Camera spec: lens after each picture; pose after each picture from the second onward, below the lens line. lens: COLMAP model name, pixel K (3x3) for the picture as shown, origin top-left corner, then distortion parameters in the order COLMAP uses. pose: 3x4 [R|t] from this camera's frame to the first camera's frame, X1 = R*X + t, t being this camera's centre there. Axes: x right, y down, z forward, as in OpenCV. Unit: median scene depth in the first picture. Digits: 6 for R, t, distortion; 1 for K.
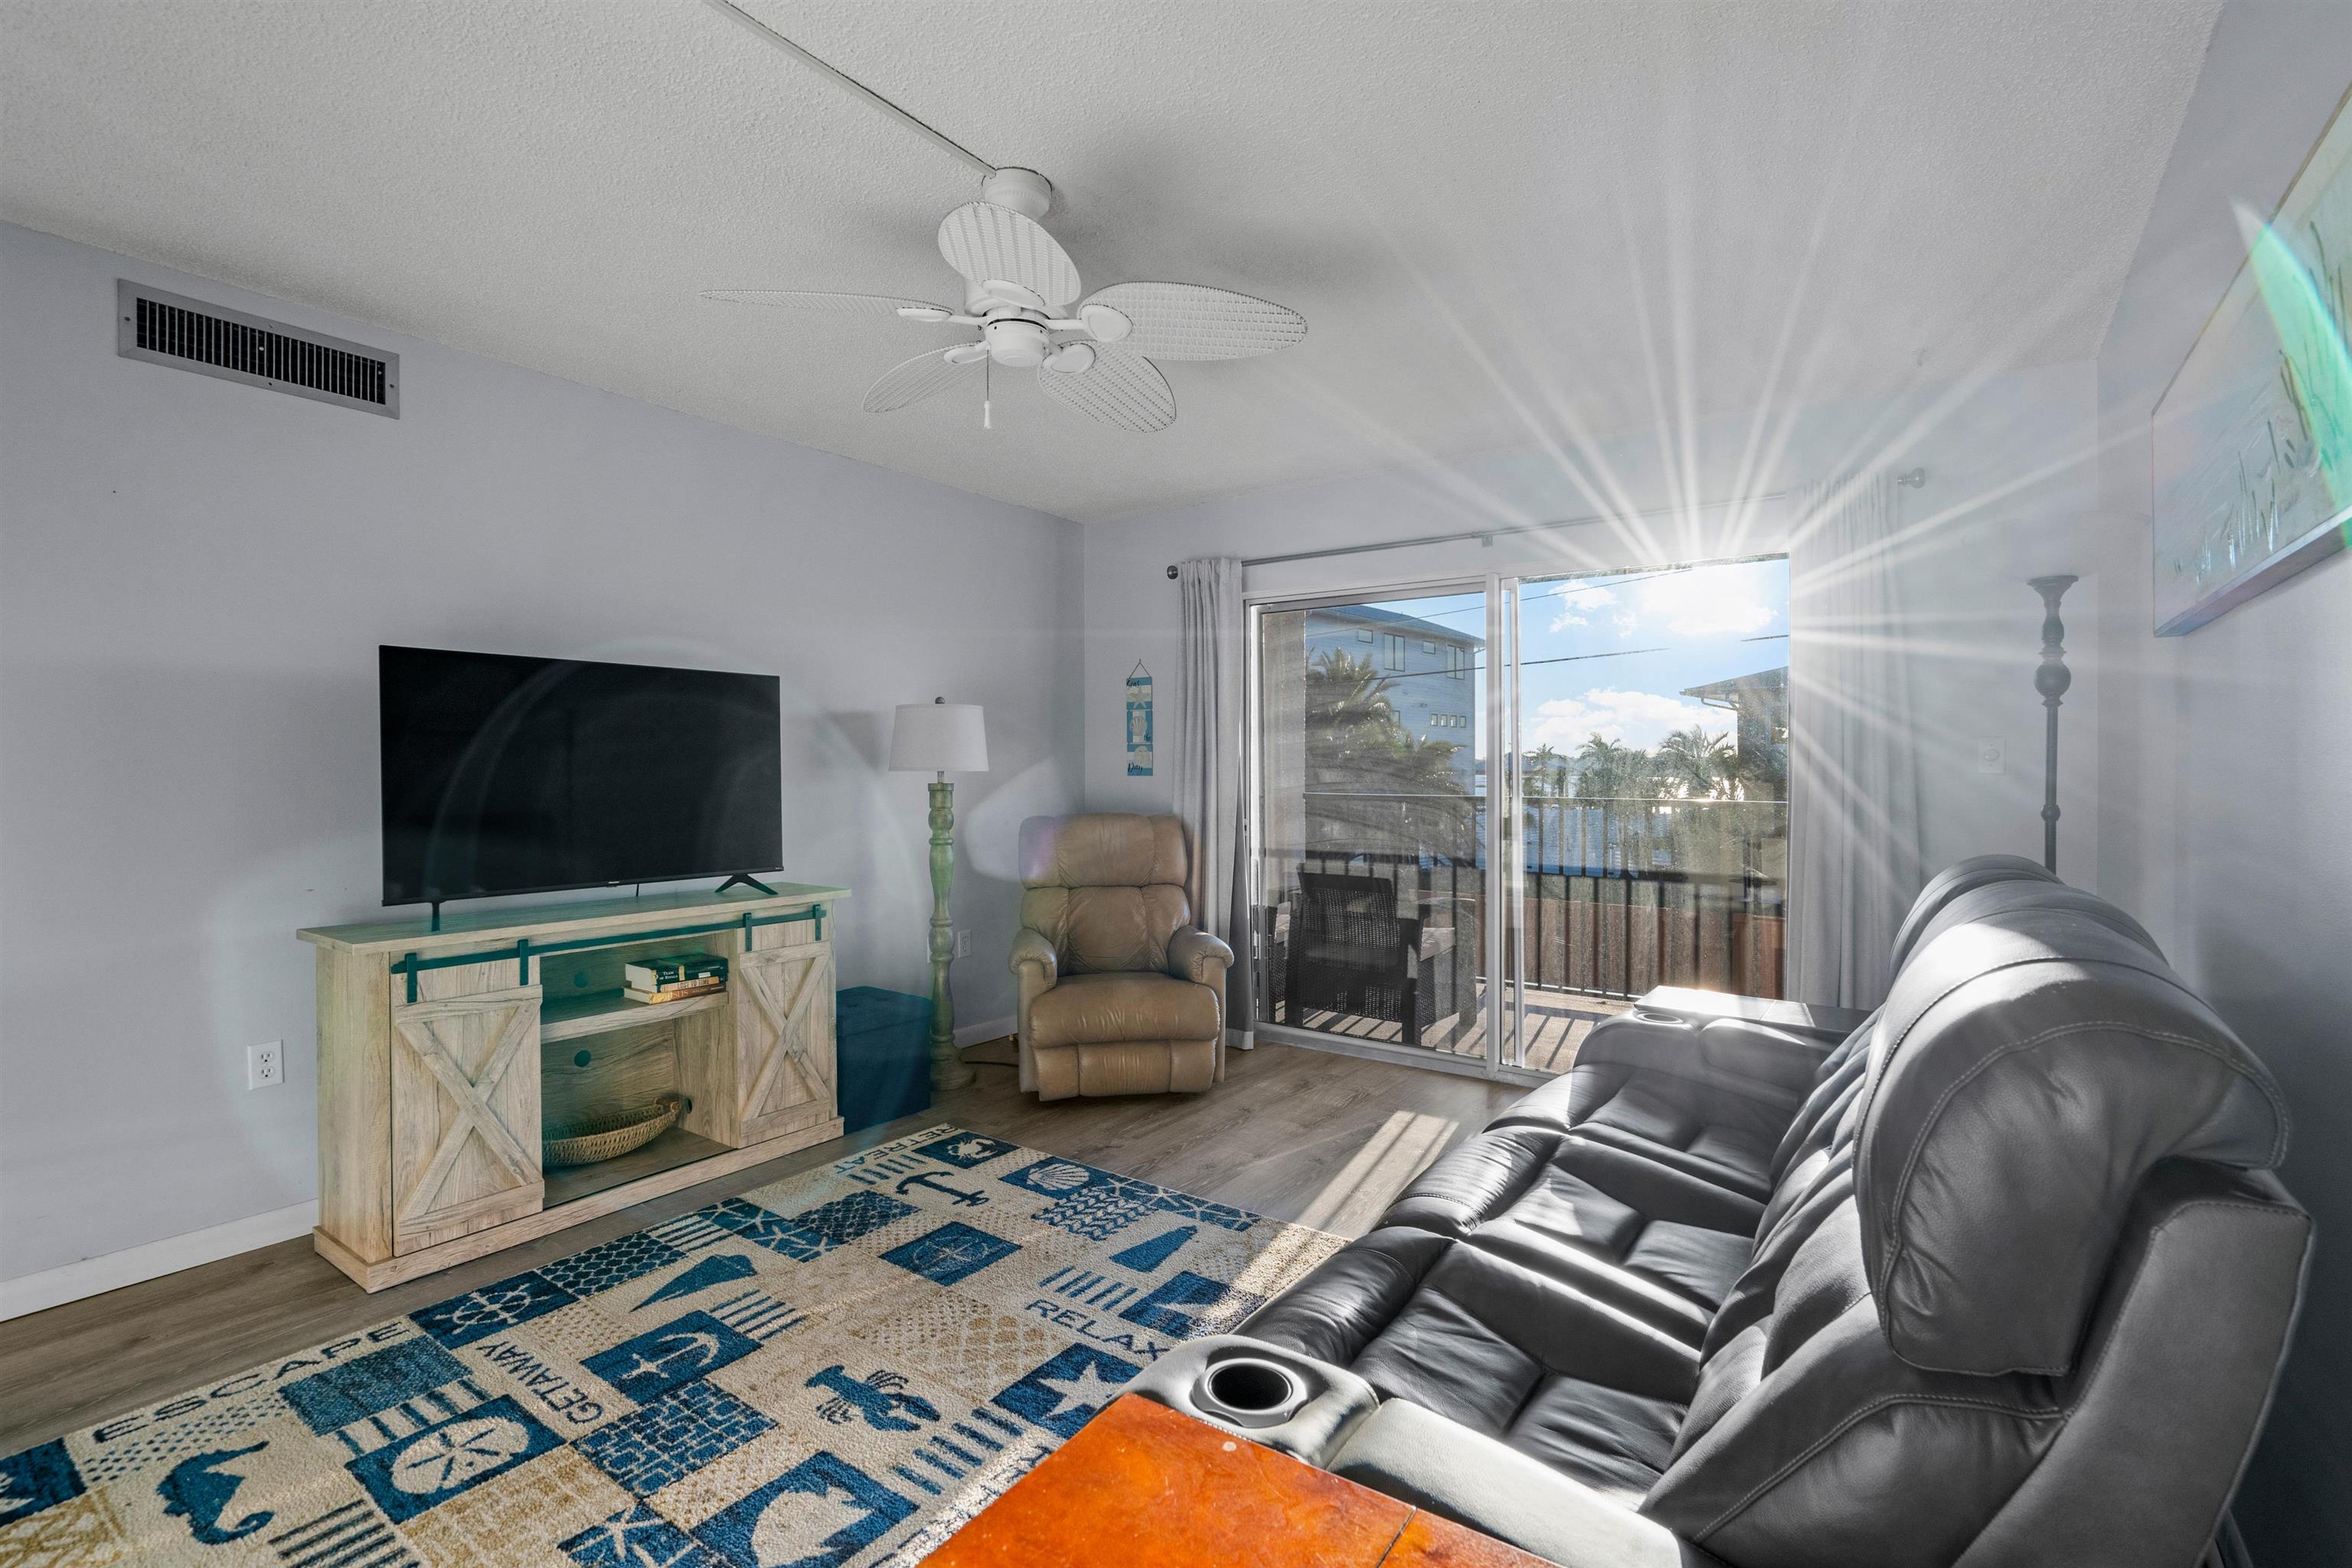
lens RADIAL K [[1082.2, 0, 1187.9], [0, 1082.2, 756.6], [0, 0, 1]] dist [-0.000835, 0.001057]
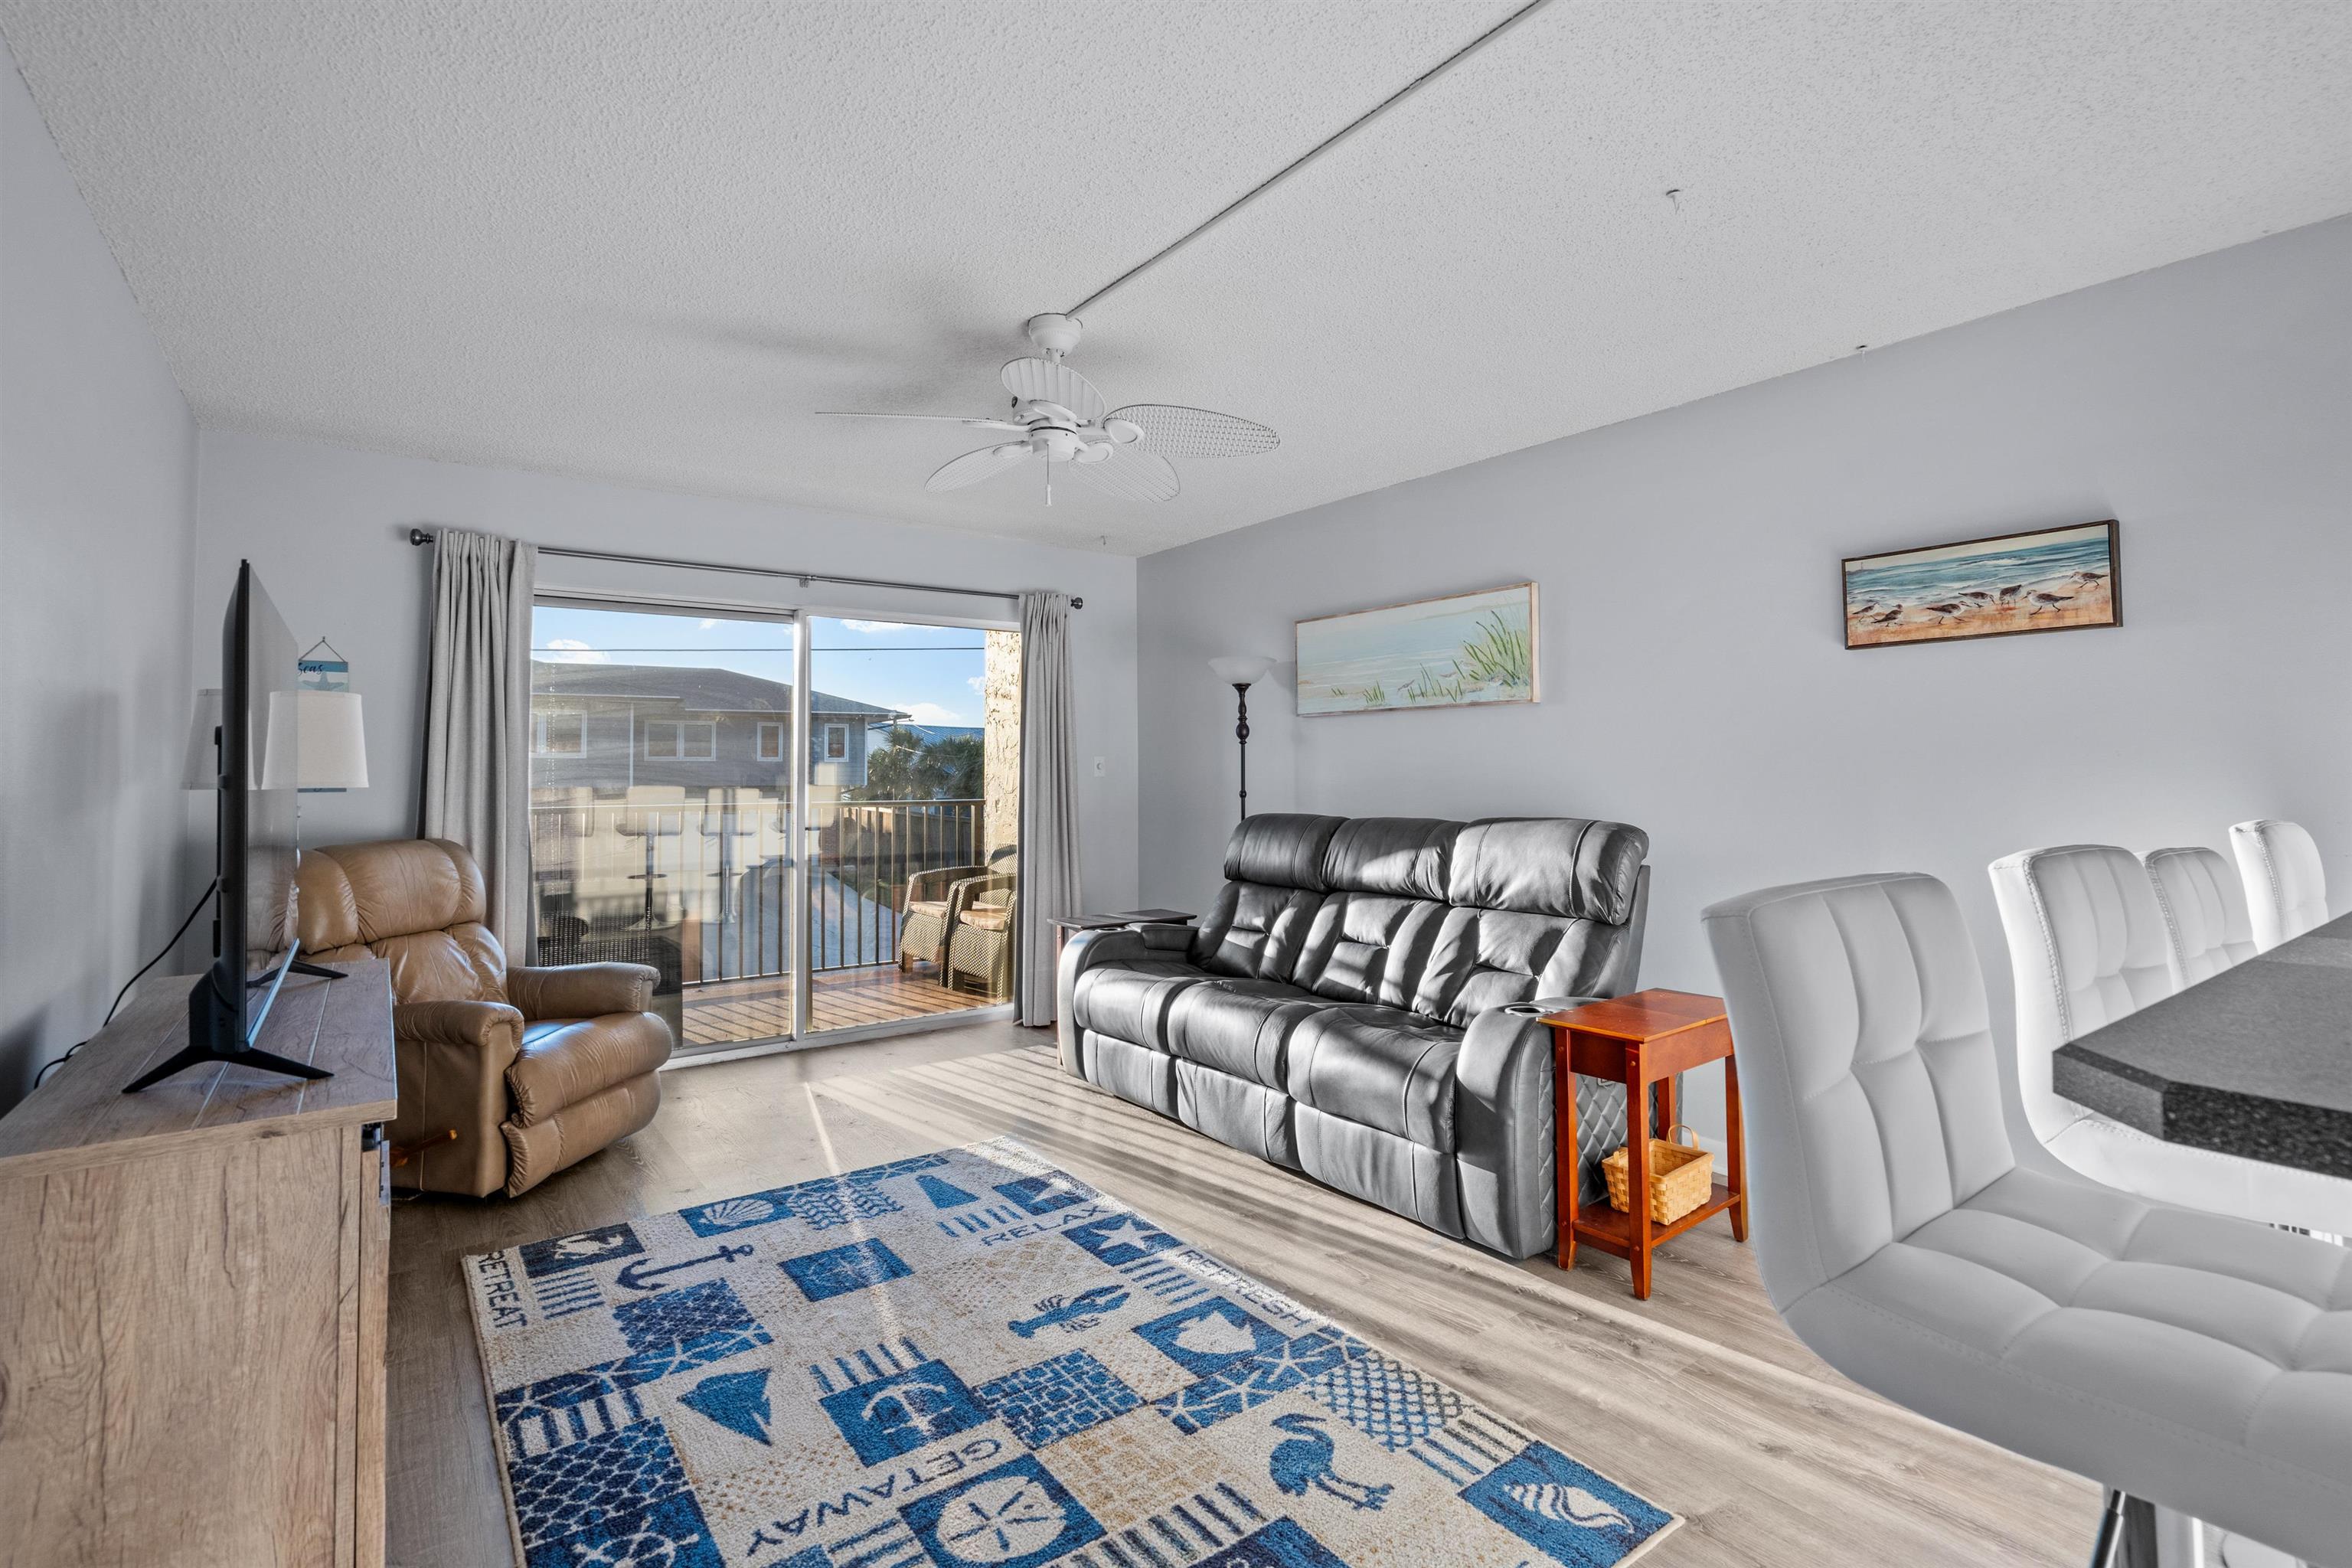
lens RADIAL K [[1082.2, 0, 1187.9], [0, 1082.2, 756.6], [0, 0, 1]] dist [-0.000835, 0.001057]
pose [[0.305320, 0.009307, 0.952204, -1.120642], [-0.002990, 0.999957, -0.008815, -0.005148], [-0.952245, -0.000156, 0.305335, 0.414041]]
